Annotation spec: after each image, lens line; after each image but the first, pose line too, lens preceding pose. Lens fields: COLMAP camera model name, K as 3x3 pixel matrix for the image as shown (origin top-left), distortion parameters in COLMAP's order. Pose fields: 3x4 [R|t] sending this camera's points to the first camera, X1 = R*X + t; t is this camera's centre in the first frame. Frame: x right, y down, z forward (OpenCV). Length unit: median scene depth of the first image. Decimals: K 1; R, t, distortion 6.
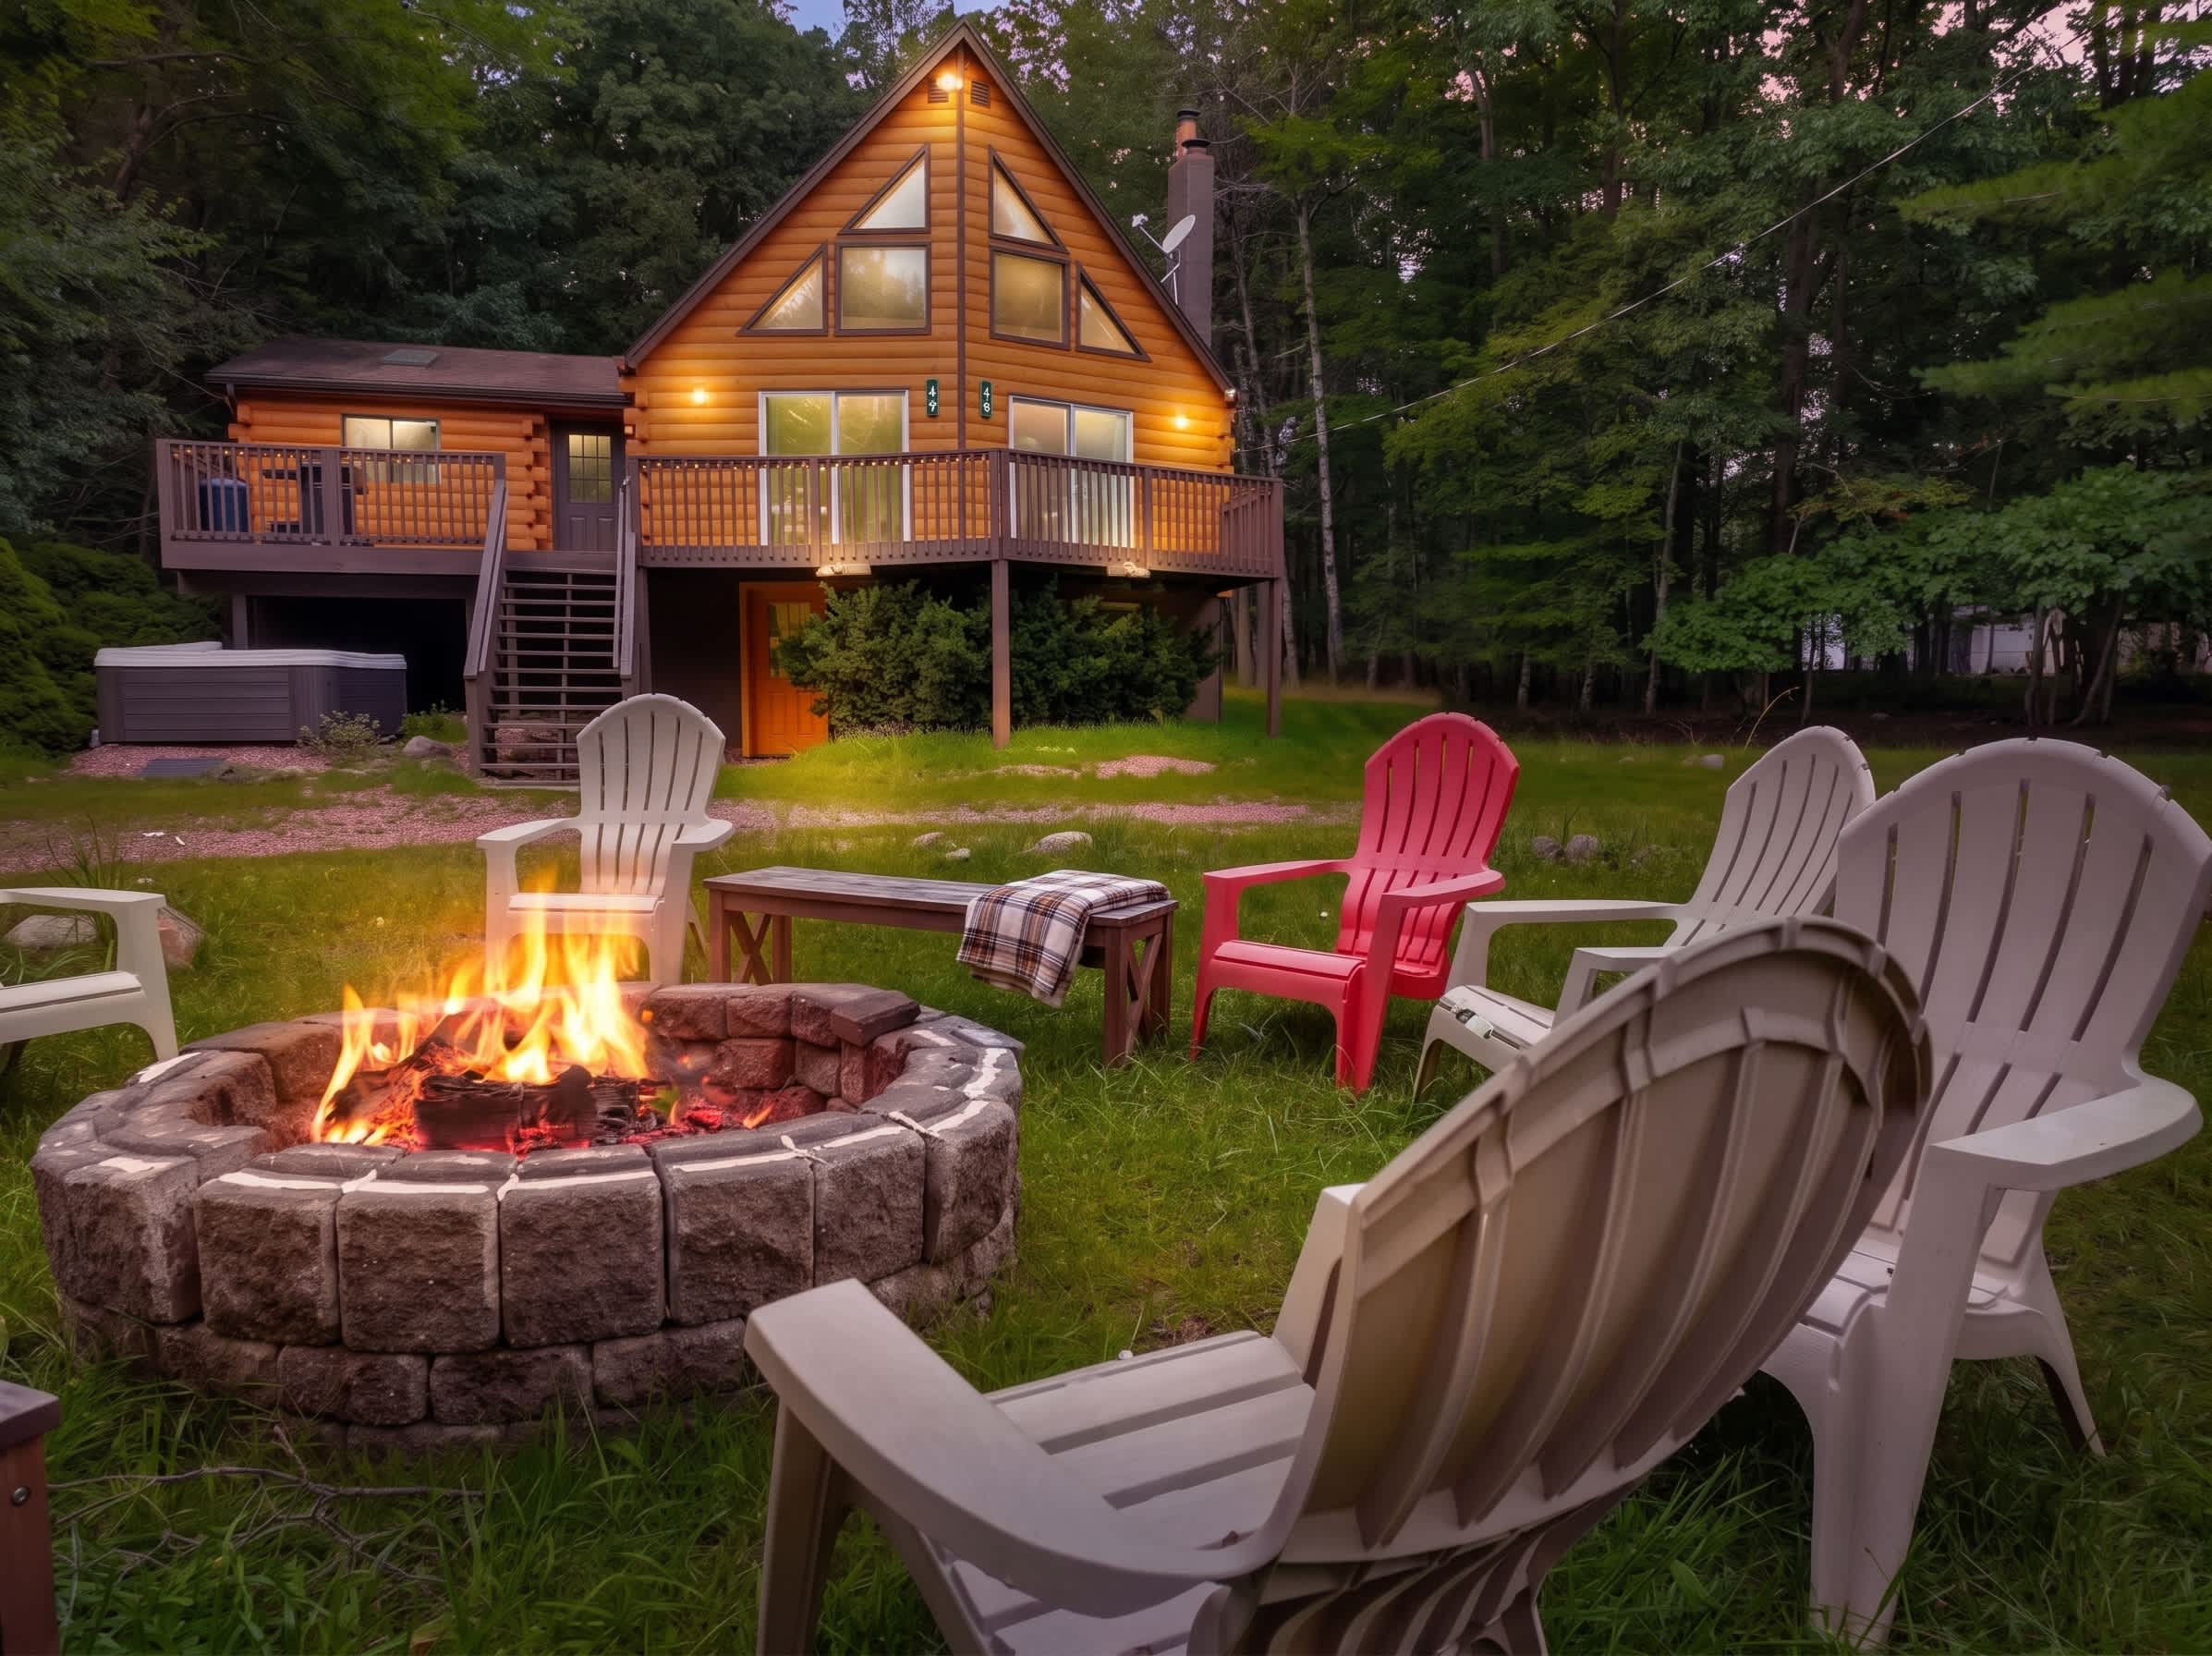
lens RADIAL K [[1552.7, 0, 1106.8], [0, 1552.7, 817.3], [0, 0, 1]] dist [-0.001041, 0.017067]
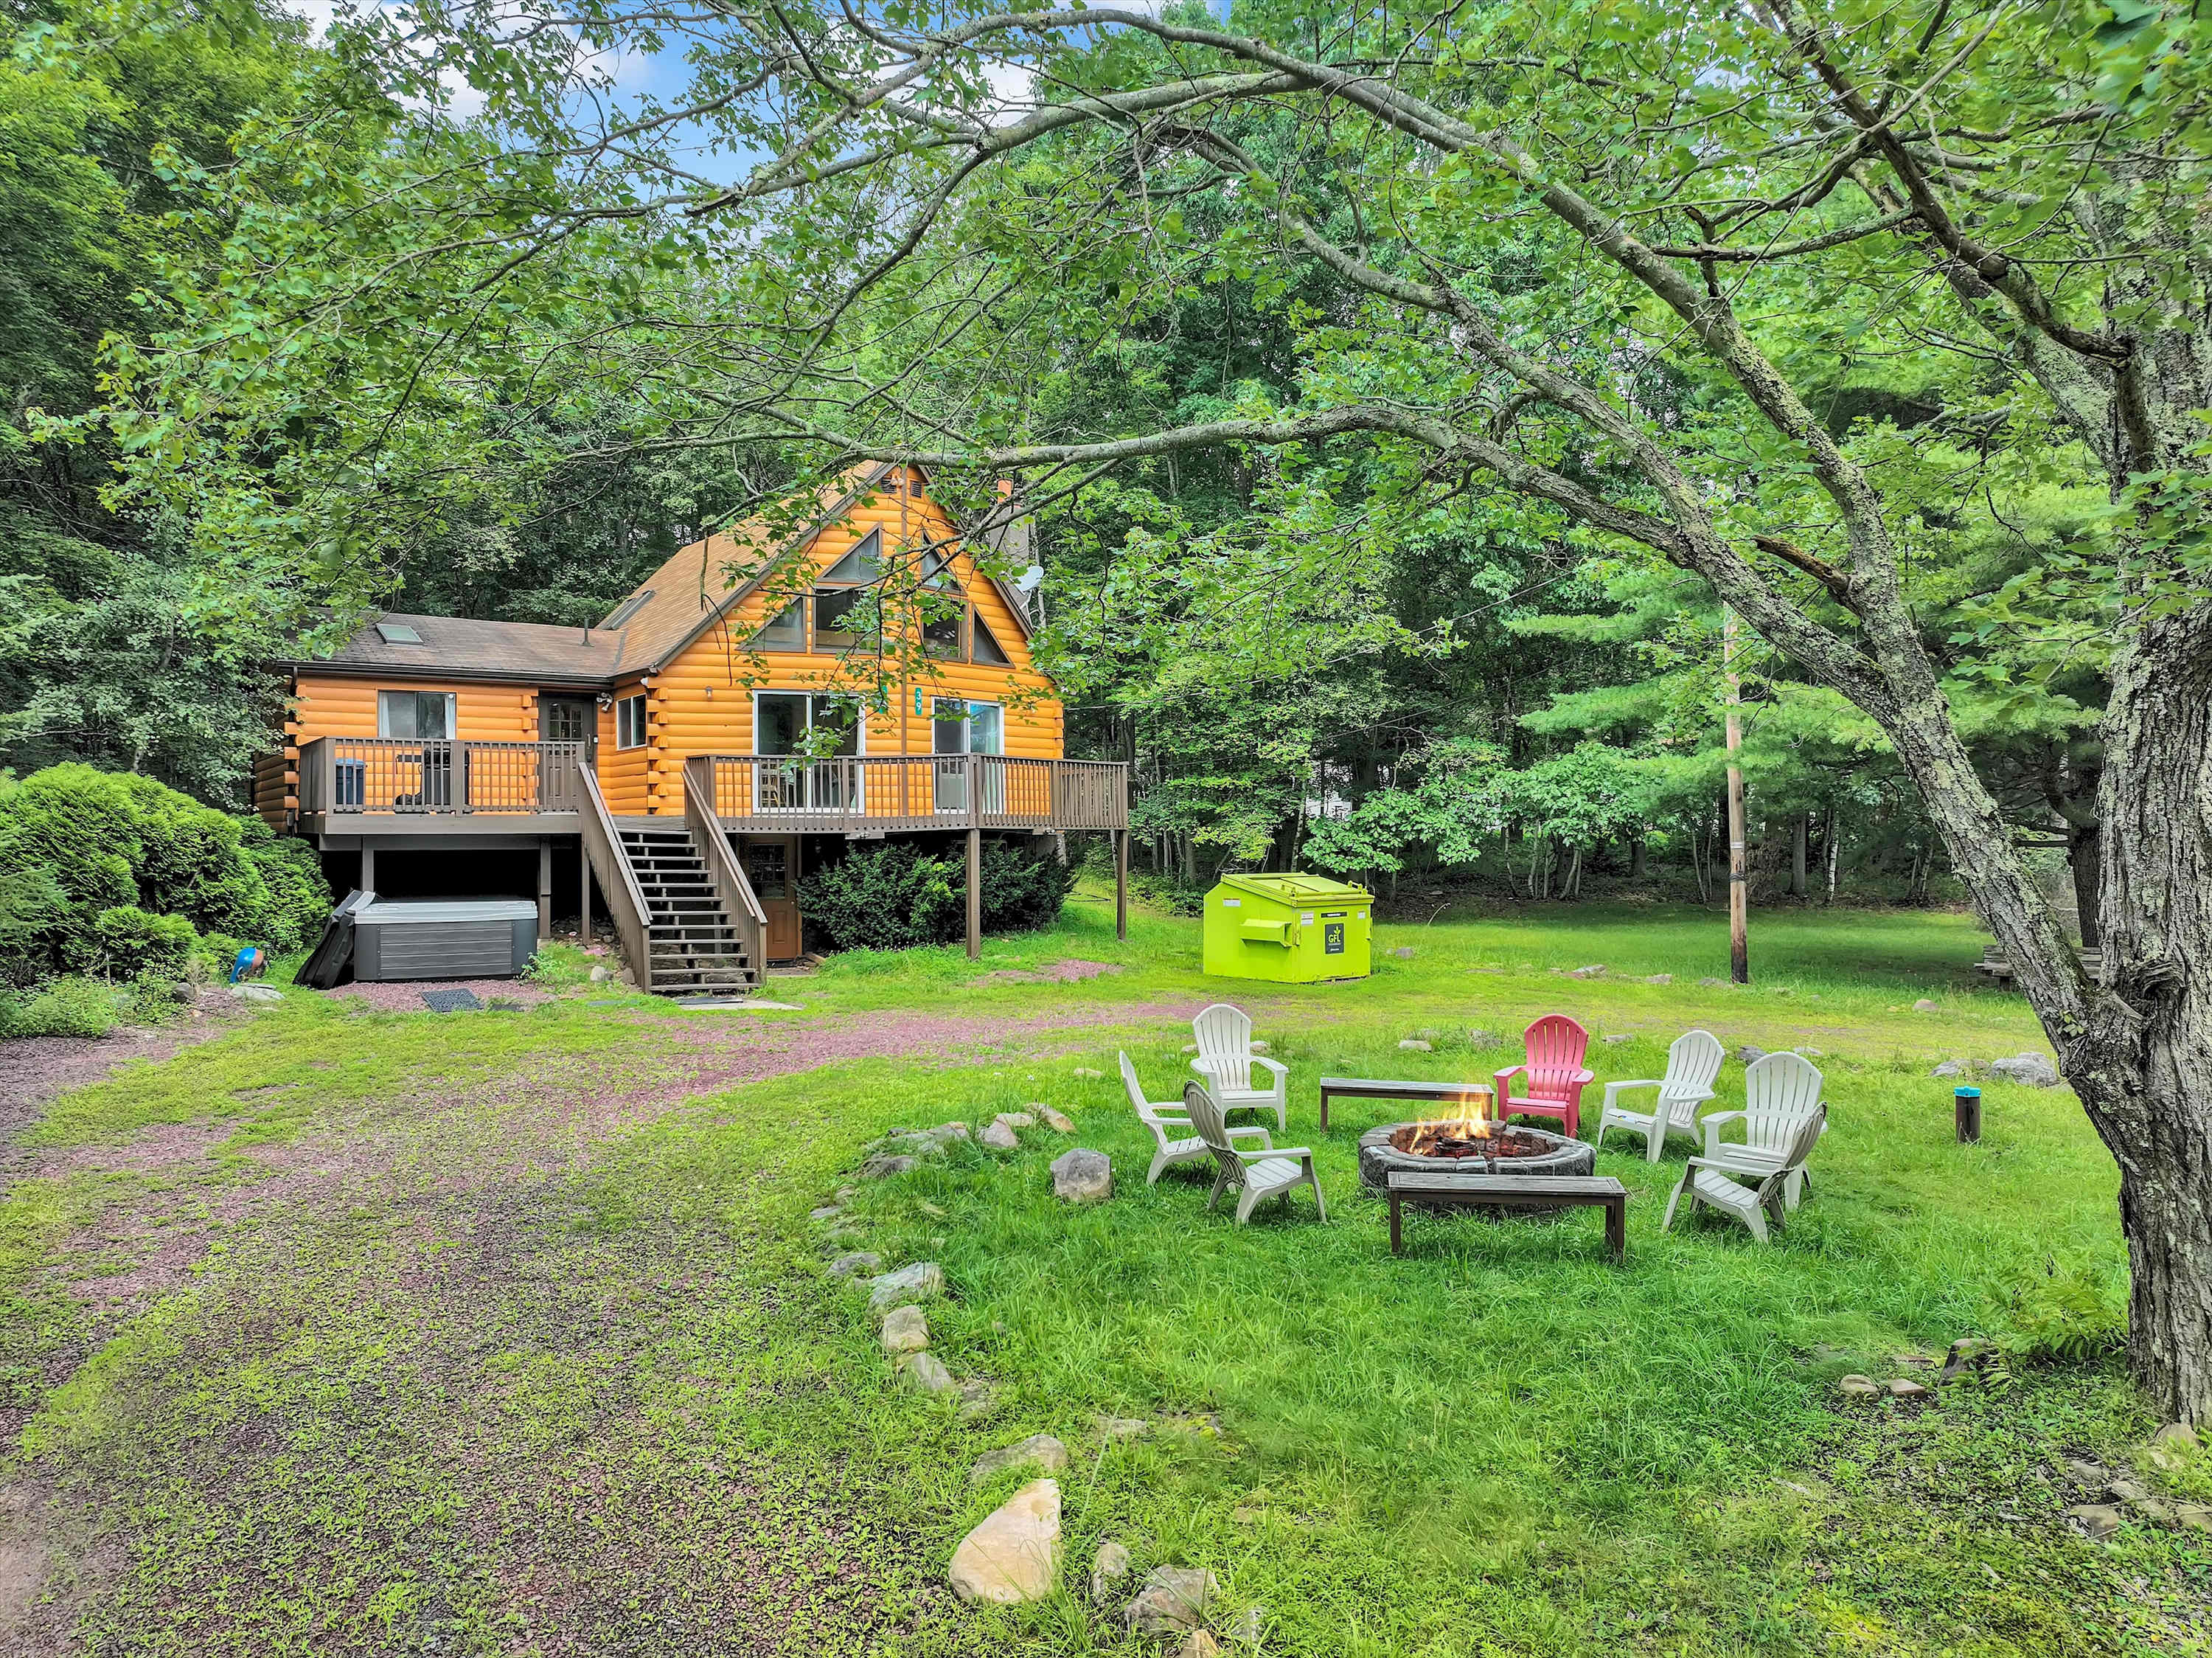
lens RADIAL K [[1552.9, 0, 1106.8], [0, 1552.9, 818.3], [0, 0, 1]] dist [-0.001041, 0.017067]
pose [[0.947343, -0.002599, 0.320211, -0.331282], [0.028314, 0.996730, -0.075676, -0.048452], [-0.318967, 0.080757, 0.944319, -0.328875]]
